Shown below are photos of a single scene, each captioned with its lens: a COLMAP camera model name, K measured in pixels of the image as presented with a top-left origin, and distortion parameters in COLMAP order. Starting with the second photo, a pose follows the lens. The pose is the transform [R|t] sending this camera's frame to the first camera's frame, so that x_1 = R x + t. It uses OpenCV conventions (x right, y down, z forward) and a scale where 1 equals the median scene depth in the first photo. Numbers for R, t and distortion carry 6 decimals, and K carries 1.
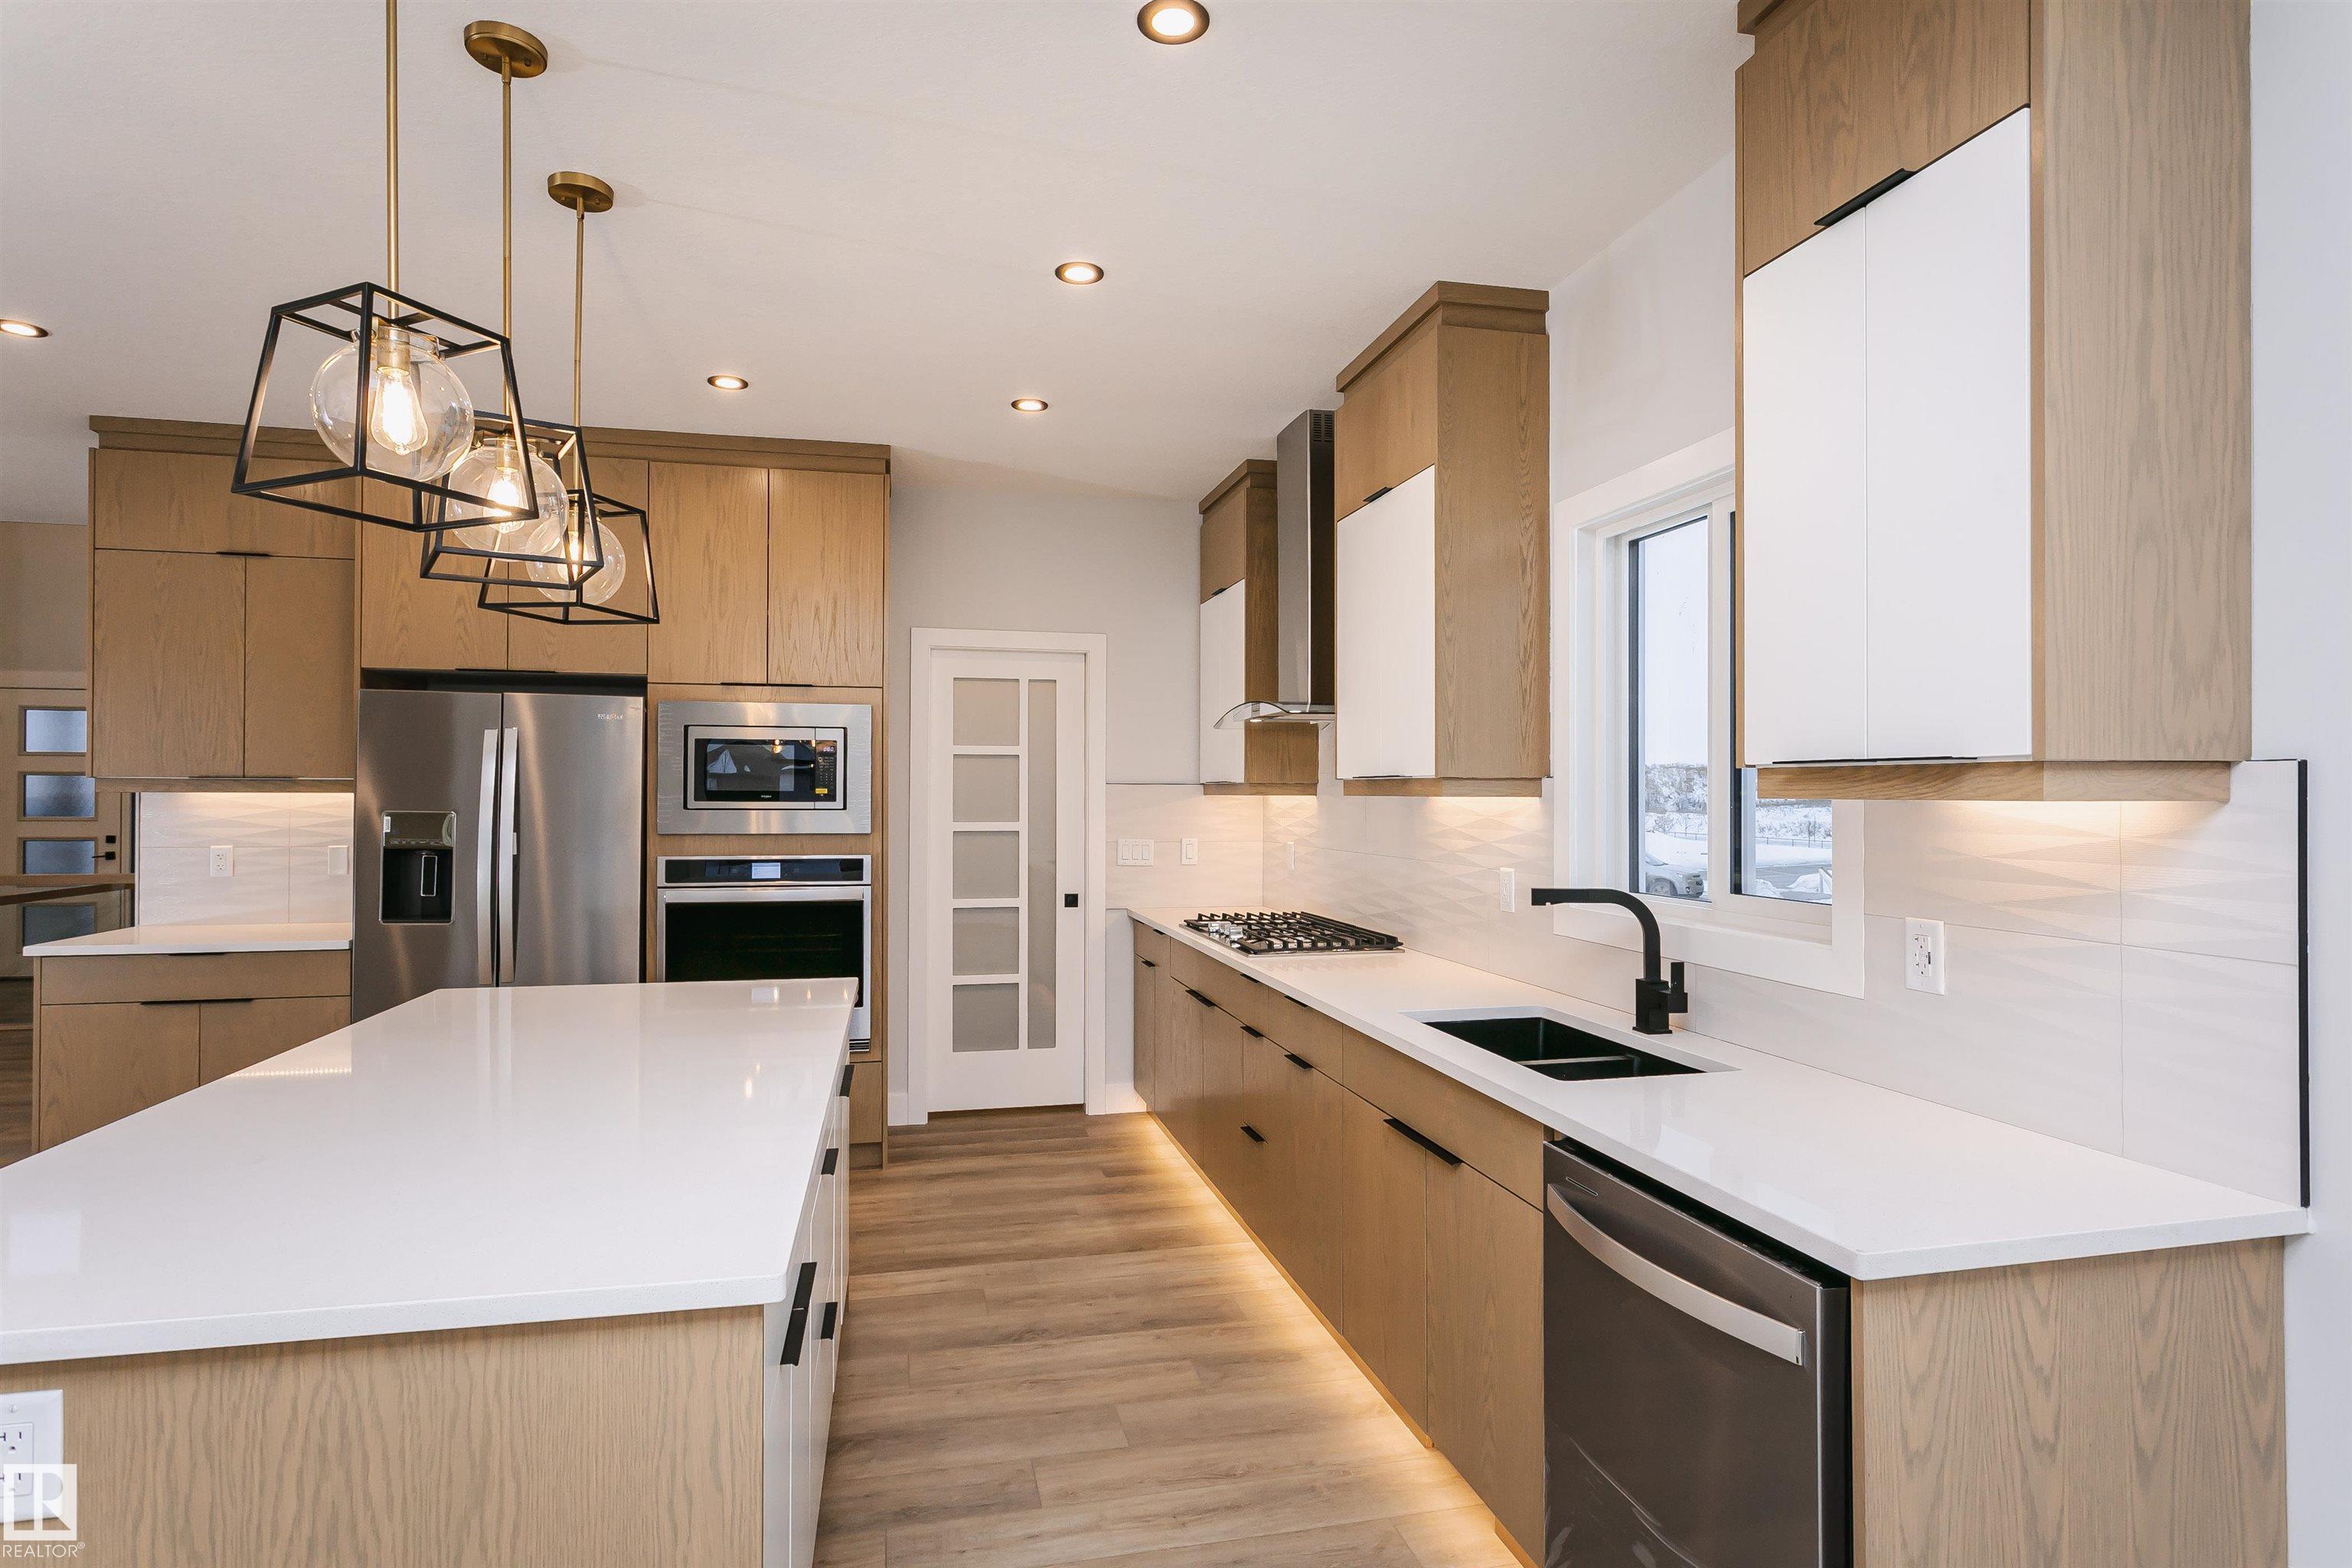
lens RADIAL K [[1198.2, 0, 1168.3], [0, 1198.2, 785.4], [0, 0, 1]] dist [0.002678, 0.000869]
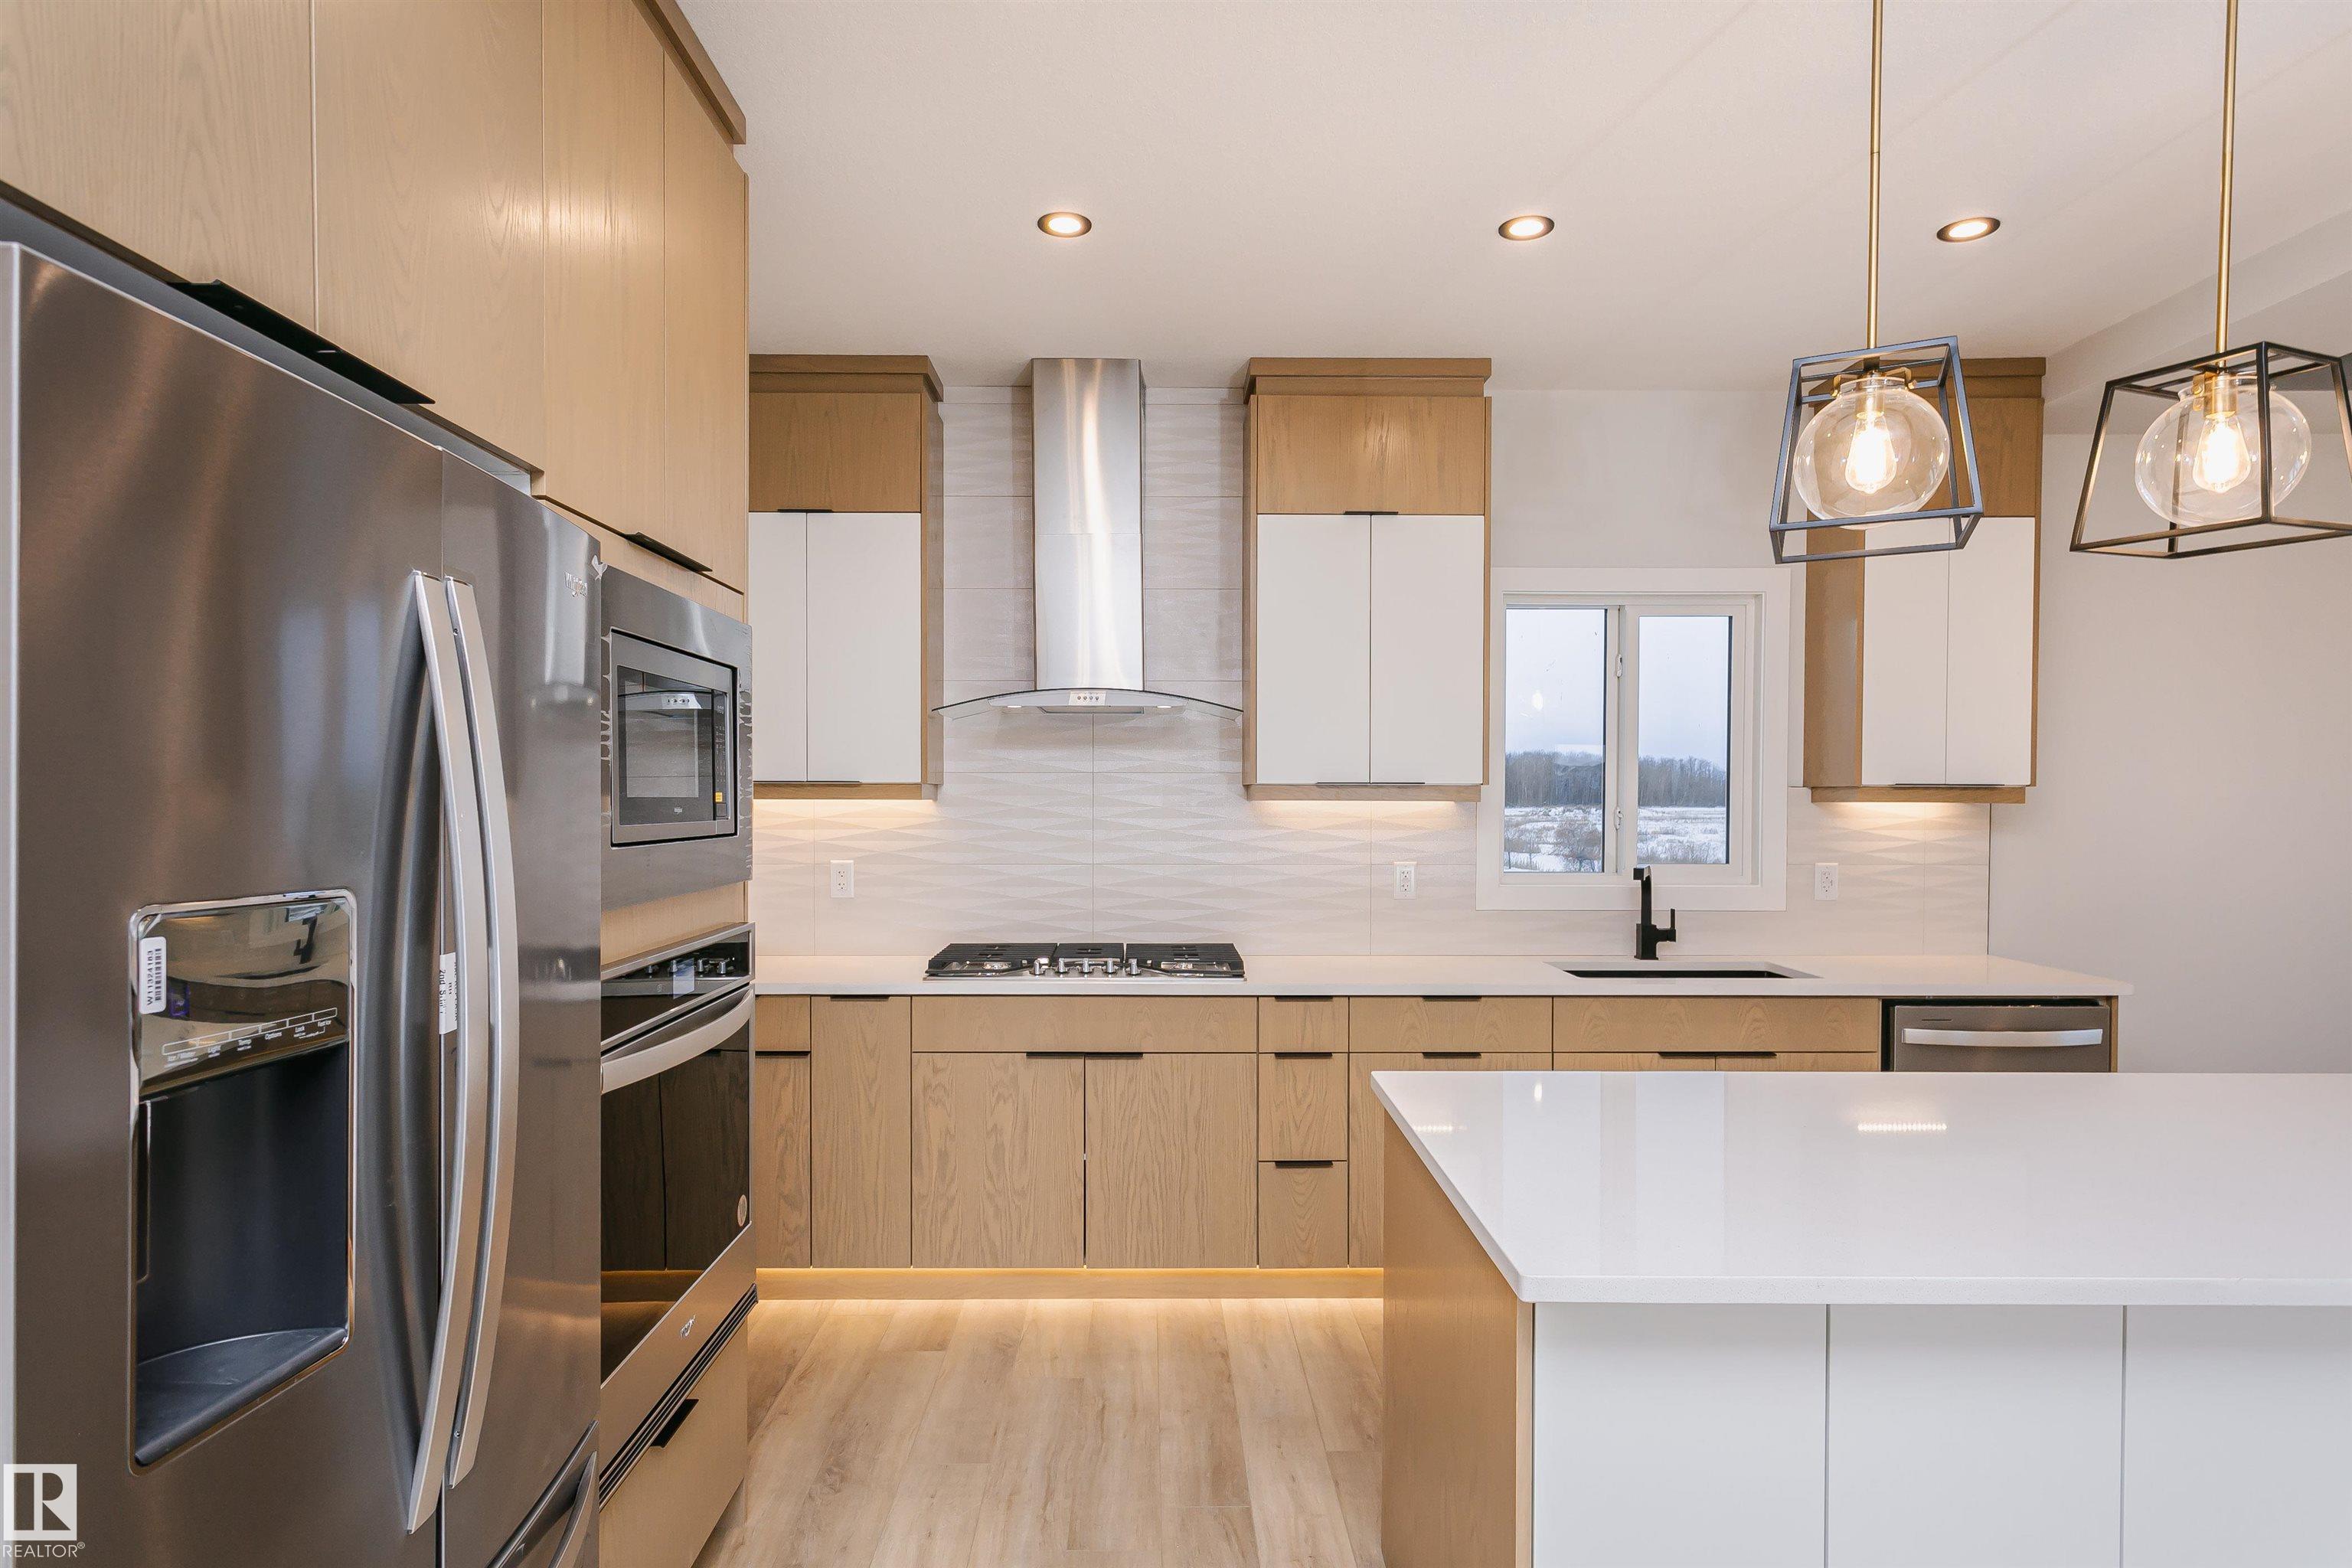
lens RADIAL K [[1316.0, 0, 1138.5], [0, 1316.0, 814.6], [0, 0, 1]] dist [0.003016, 0.001813]
pose [[0.218468, -0.016680, 0.975702, -0.898045], [-0.009496, 0.999770, 0.019218, 0.000723], [-0.975798, -0.013464, 0.218259, 0.852888]]
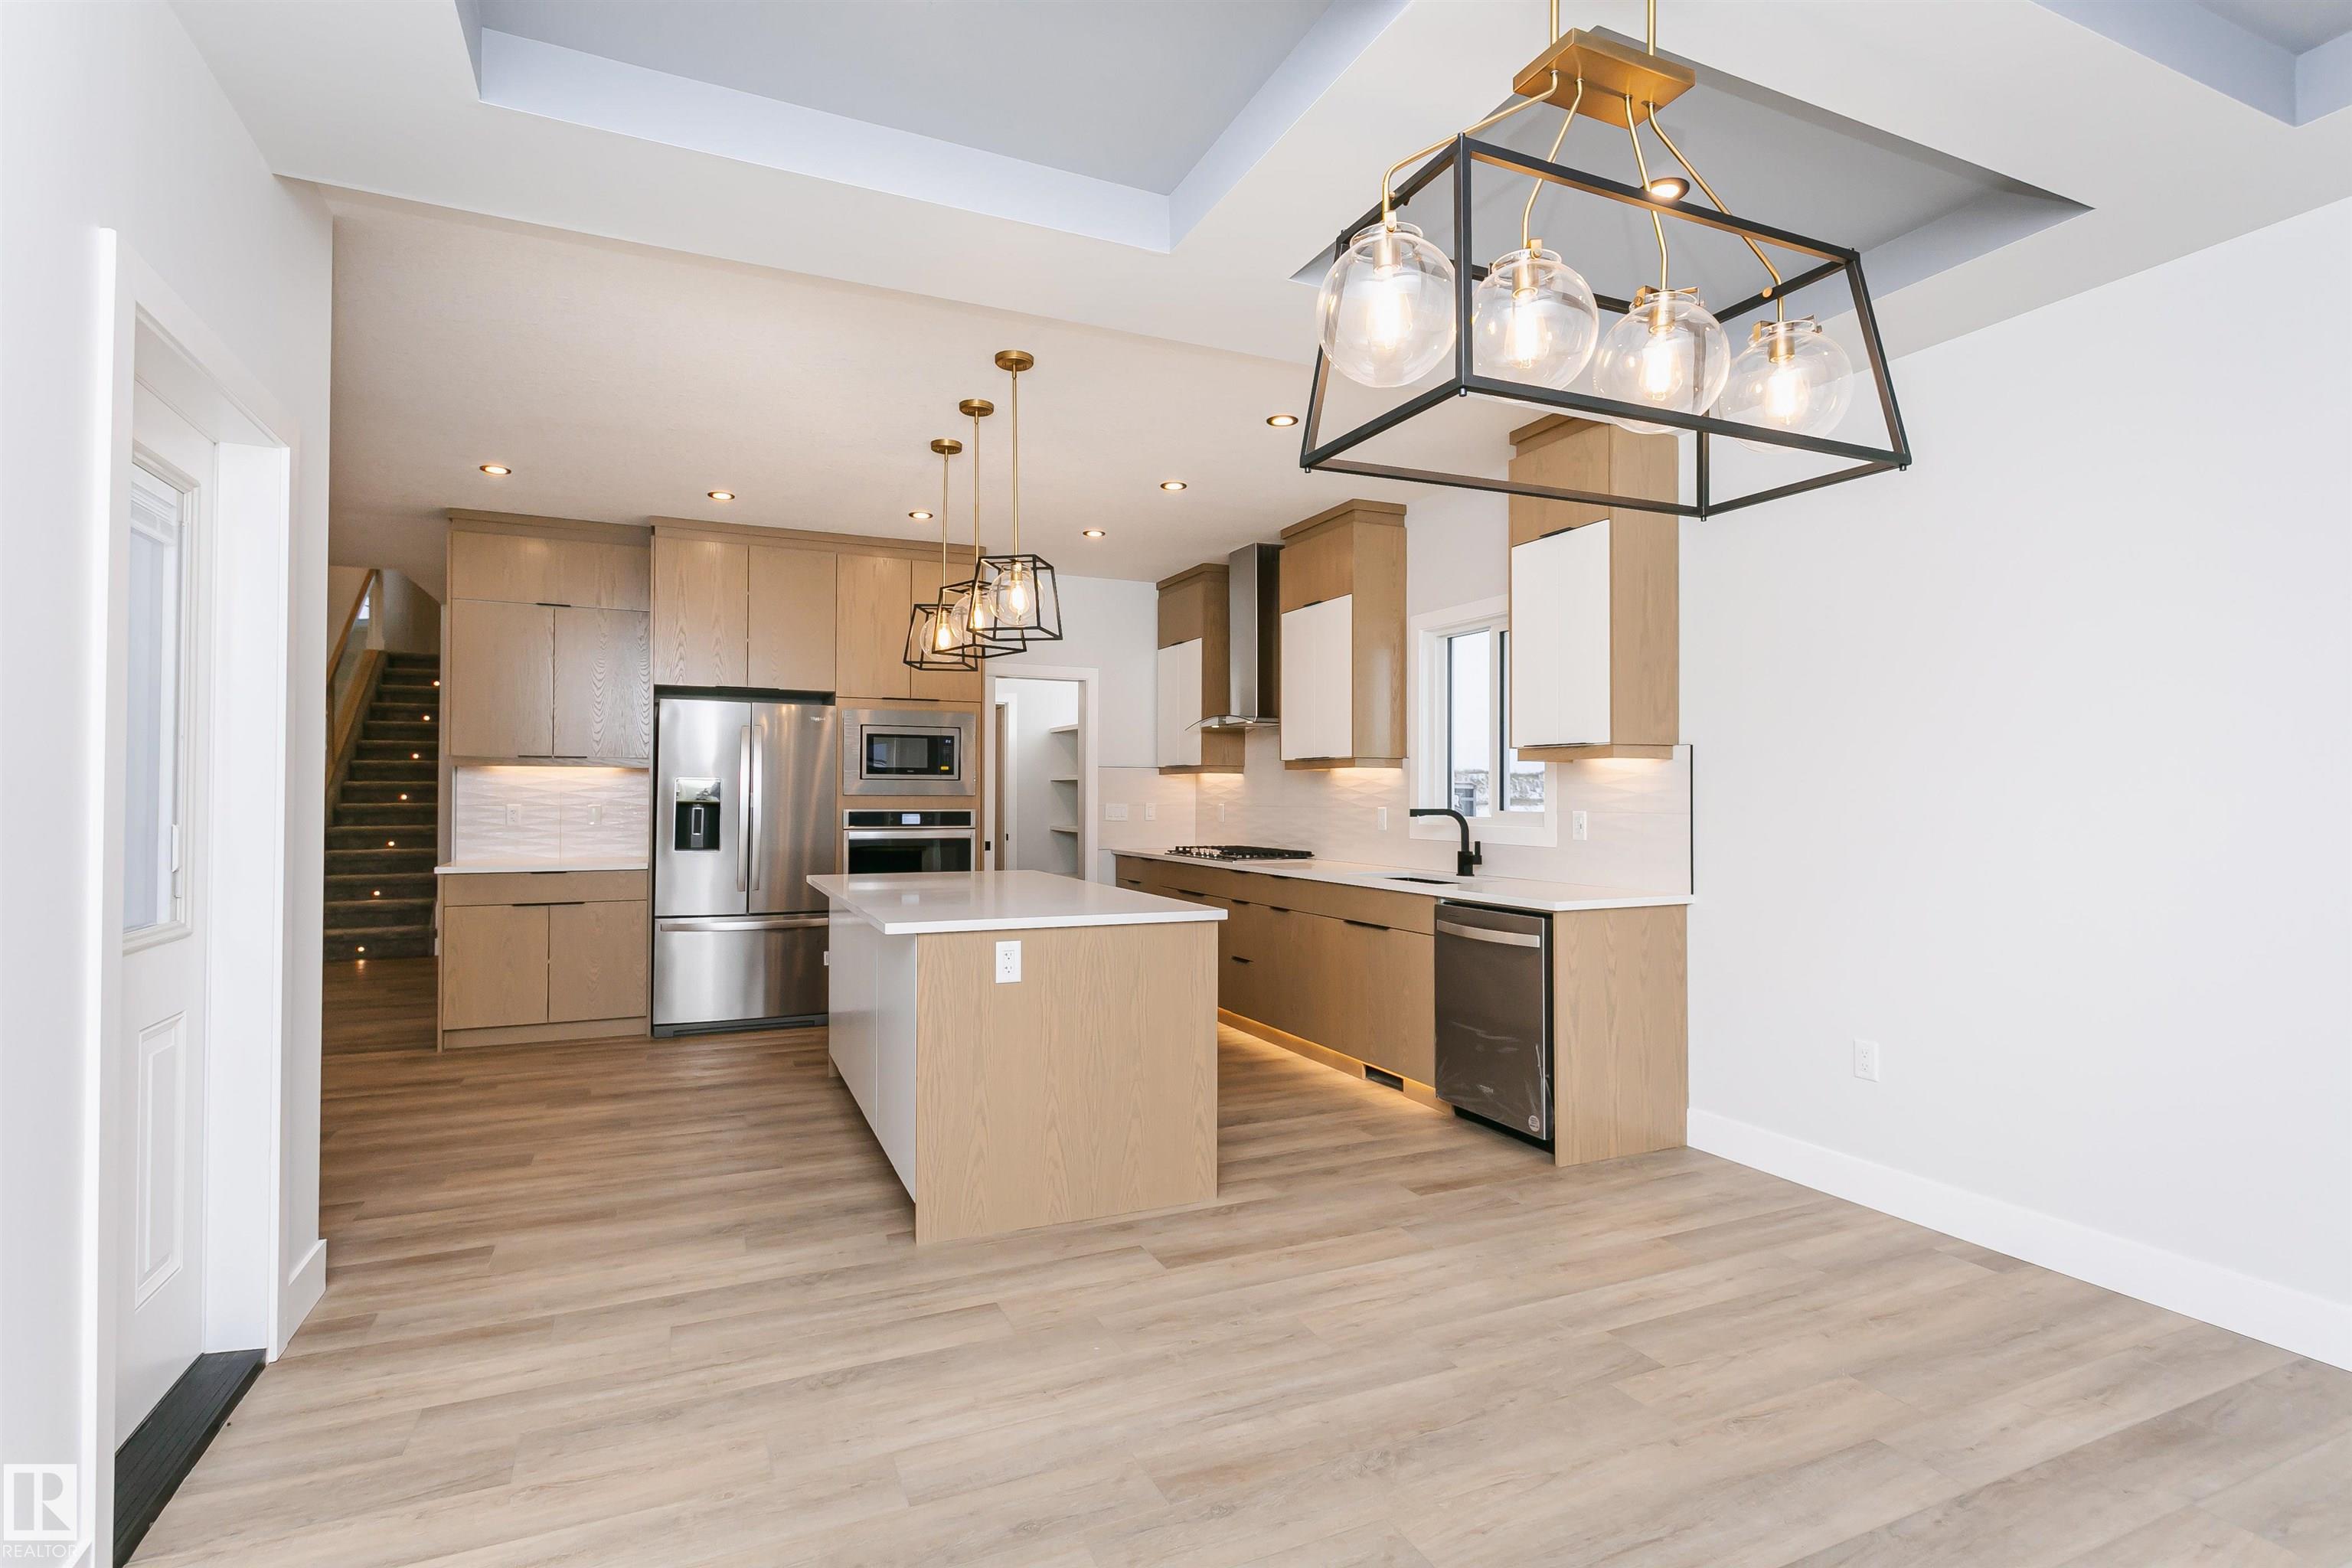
lens RADIAL K [[1113.4, 0, 1176.0], [0, 1113.4, 784.0], [0, 0, 1]] dist [0.008702, -0.000255]
pose [[0.980102, 0.001900, 0.198486, -0.331444], [-0.001456, 0.999996, -0.002385, 0.033244], [-0.198489, 0.002049, 0.980101, -0.562370]]
